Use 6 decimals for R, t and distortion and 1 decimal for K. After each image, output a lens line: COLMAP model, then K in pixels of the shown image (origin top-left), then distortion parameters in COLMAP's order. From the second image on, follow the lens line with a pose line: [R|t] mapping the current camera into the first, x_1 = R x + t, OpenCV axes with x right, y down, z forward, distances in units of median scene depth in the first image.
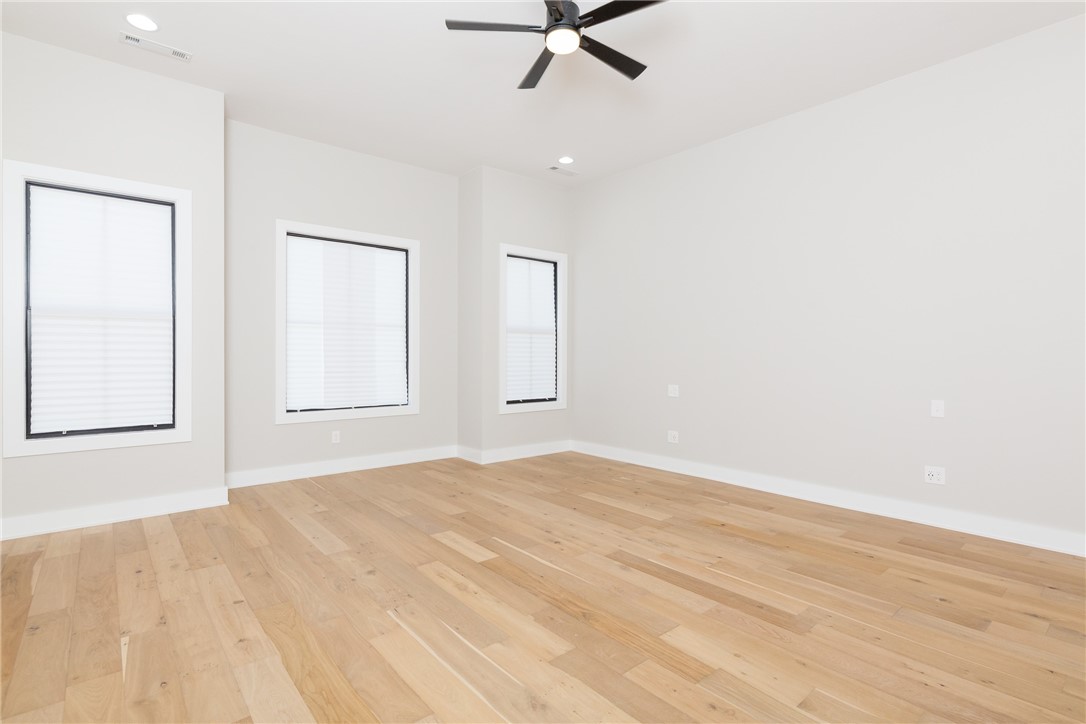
lens RADIAL K [[511.2, 0, 539.7], [0, 511.2, 358.8], [0, 0, 1]] dist [0.000026, -0.000589]
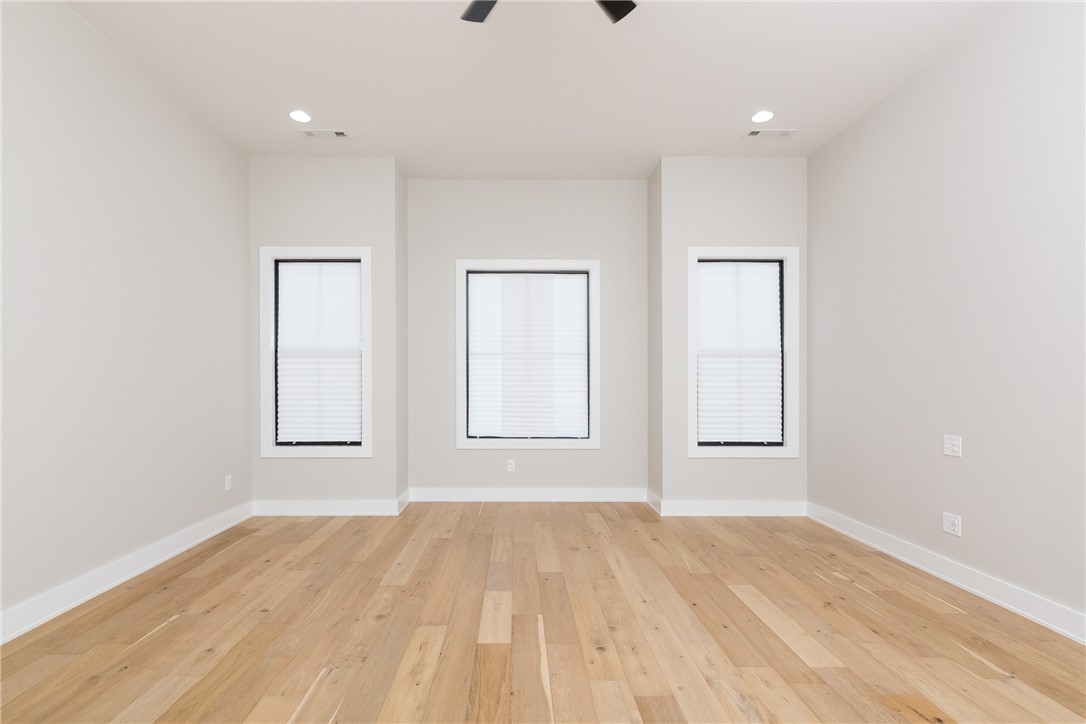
lens RADIAL K [[497.2, 0, 534.3], [0, 497.2, 383.8], [0, 0, 1]] dist [-0.001803, -0.000290]
pose [[0.774888, -0.001917, -0.632095, 0.373639], [-0.003855, 0.999962, -0.007758, -0.002593], [0.632086, 0.008448, 0.774852, 0.378742]]
